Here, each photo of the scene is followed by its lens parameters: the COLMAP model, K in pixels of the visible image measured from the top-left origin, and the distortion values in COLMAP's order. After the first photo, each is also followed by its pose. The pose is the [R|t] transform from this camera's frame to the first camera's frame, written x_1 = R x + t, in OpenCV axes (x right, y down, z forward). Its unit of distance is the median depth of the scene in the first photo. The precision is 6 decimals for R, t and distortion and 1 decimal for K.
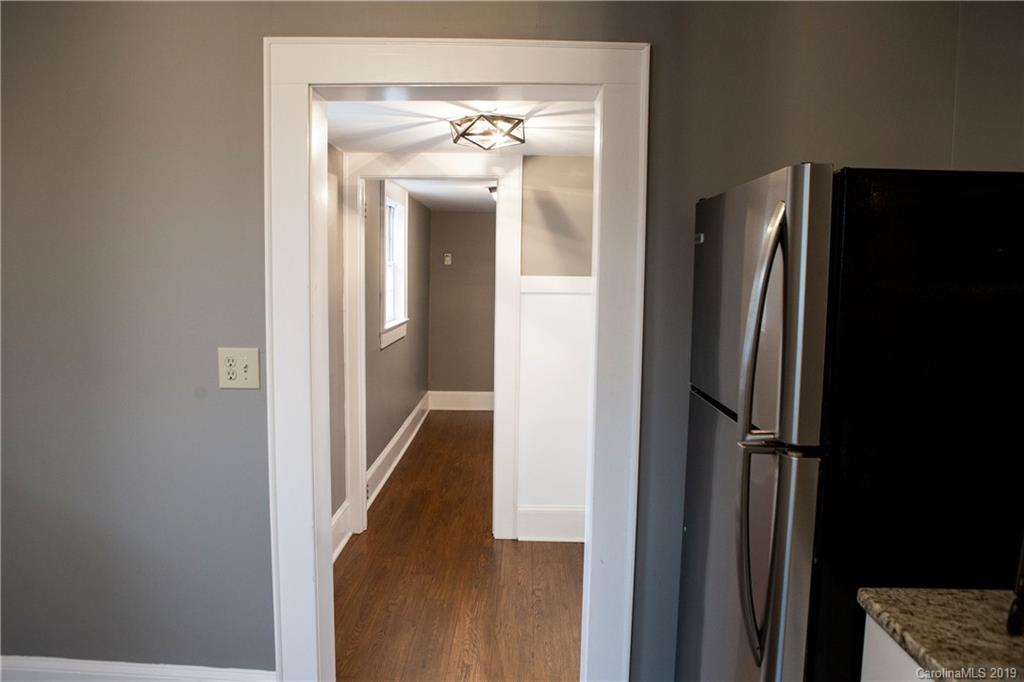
lens RADIAL K [[701.2, 0, 512.0], [0, 701.2, 341.6], [0, 0, 1]] dist [-0.087949, 0.057169]
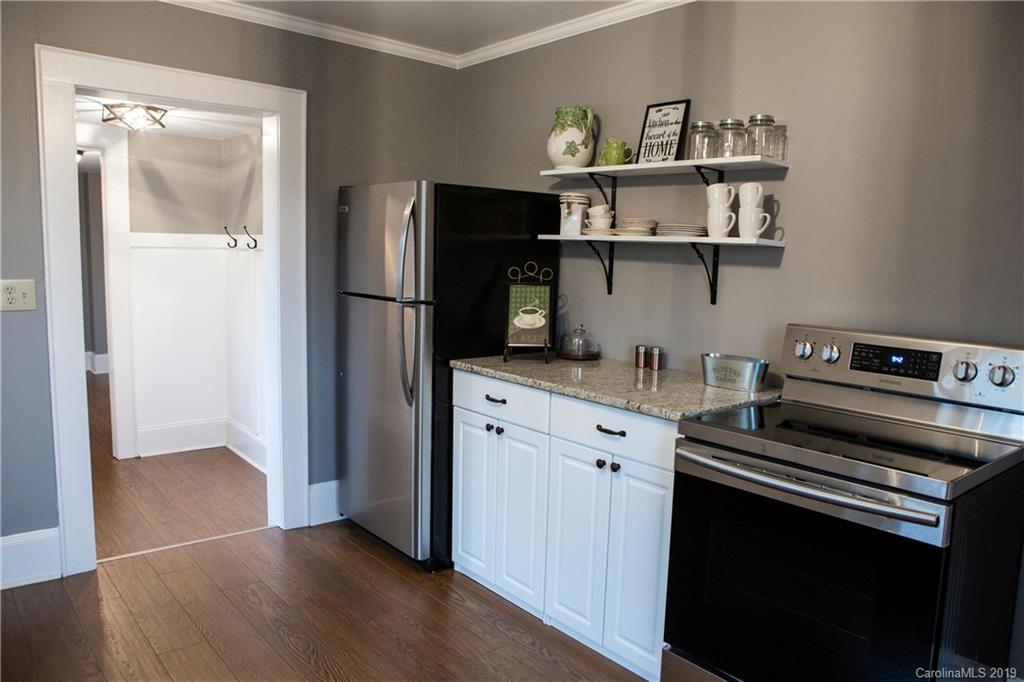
lens RADIAL K [[751.5, 0, 516.4], [0, 751.5, 338.3], [0, 0, 1]] dist [-0.093462, 0.004570]
pose [[0.739841, -0.065023, 0.669632, -0.467371], [0.044661, 0.997870, 0.047552, 0.074646], [-0.671298, -0.005274, 0.741169, -0.478642]]
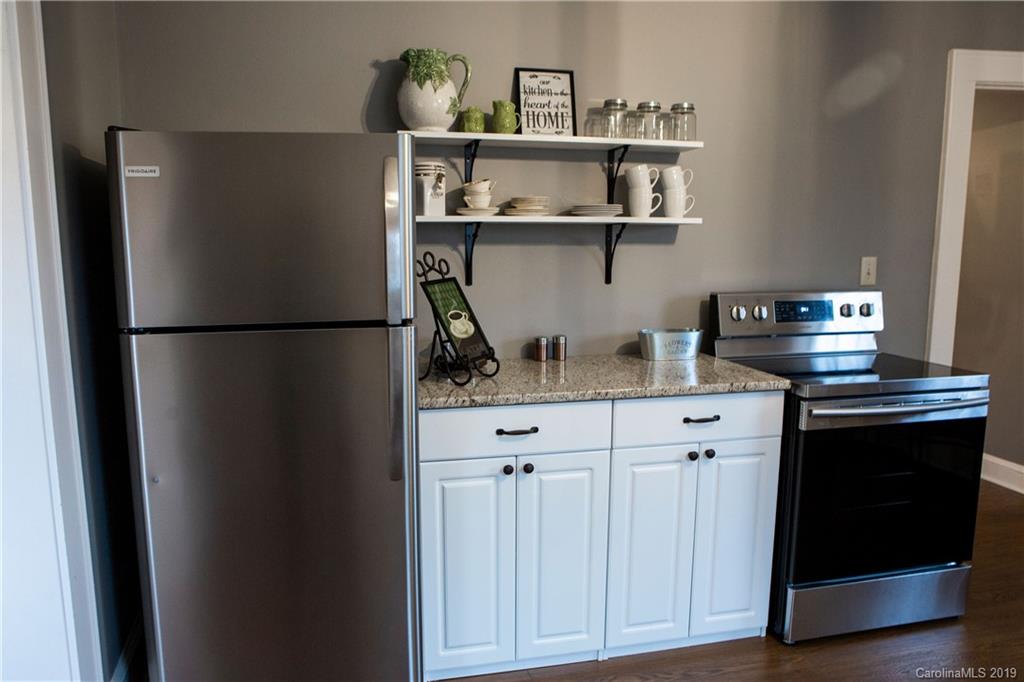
lens RADIAL K [[775.4, 0, 513.6], [0, 775.4, 351.8], [0, 0, 1]] dist [-0.081698, 0.004330]
pose [[-0.269261, -0.154079, 0.950662, -0.580145], [0.096248, 0.977872, 0.185750, -0.035729], [-0.958246, 0.141514, -0.248473, 0.553242]]
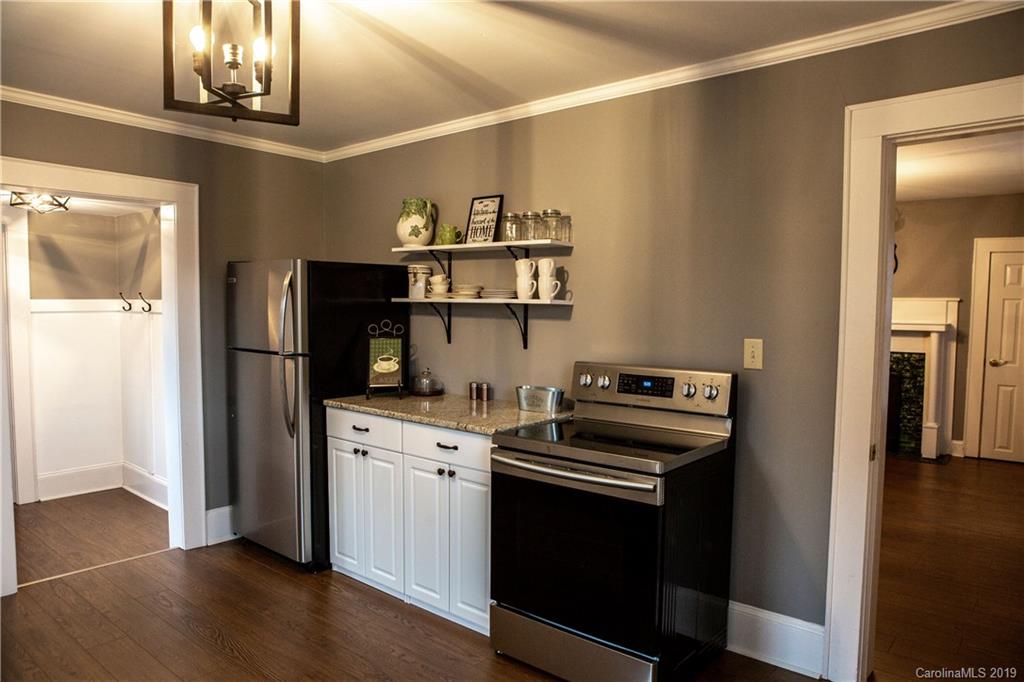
lens RADIAL K [[701.2, 0, 500.1], [0, 701.2, 344.1], [0, 0, 1]] dist [-0.087949, 0.057169]
pose [[0.621848, -0.051124, 0.781467, -0.607943], [0.075777, 0.997113, 0.004933, 0.070378], [-0.779463, 0.056150, 0.623926, -0.668565]]
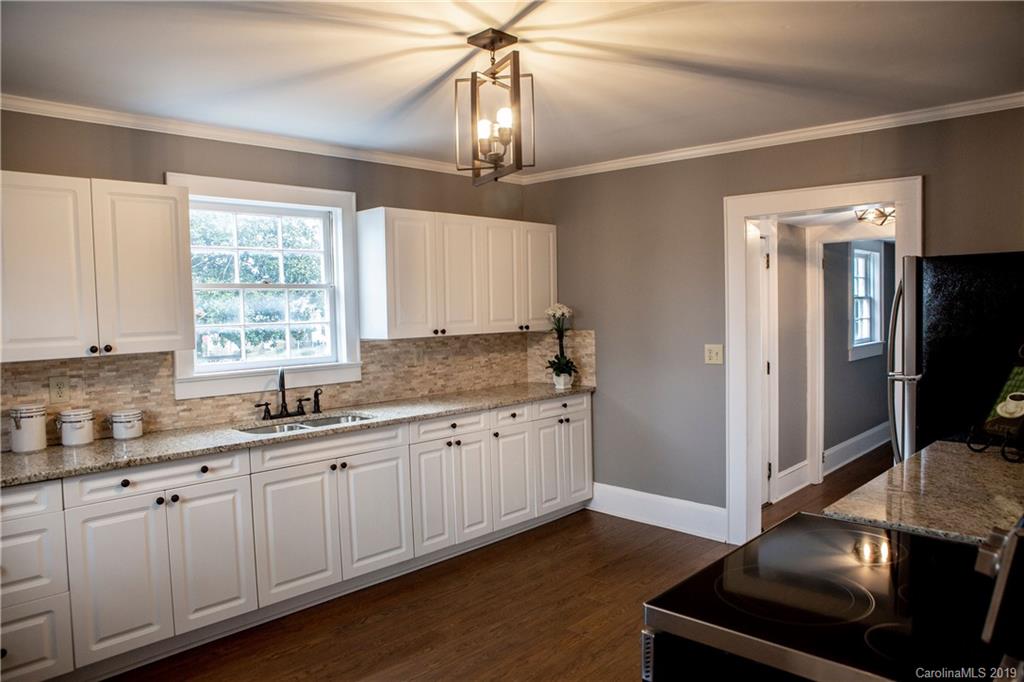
lens RADIAL K [[701.2, 0, 513.3], [0, 701.2, 340.6], [0, 0, 1]] dist [-0.087949, 0.057169]
pose [[0.715025, 0.001638, -0.699097, 0.486538], [-0.037489, 0.998648, -0.036003, 0.072202], [0.698093, 0.051952, 0.714120, -0.700460]]
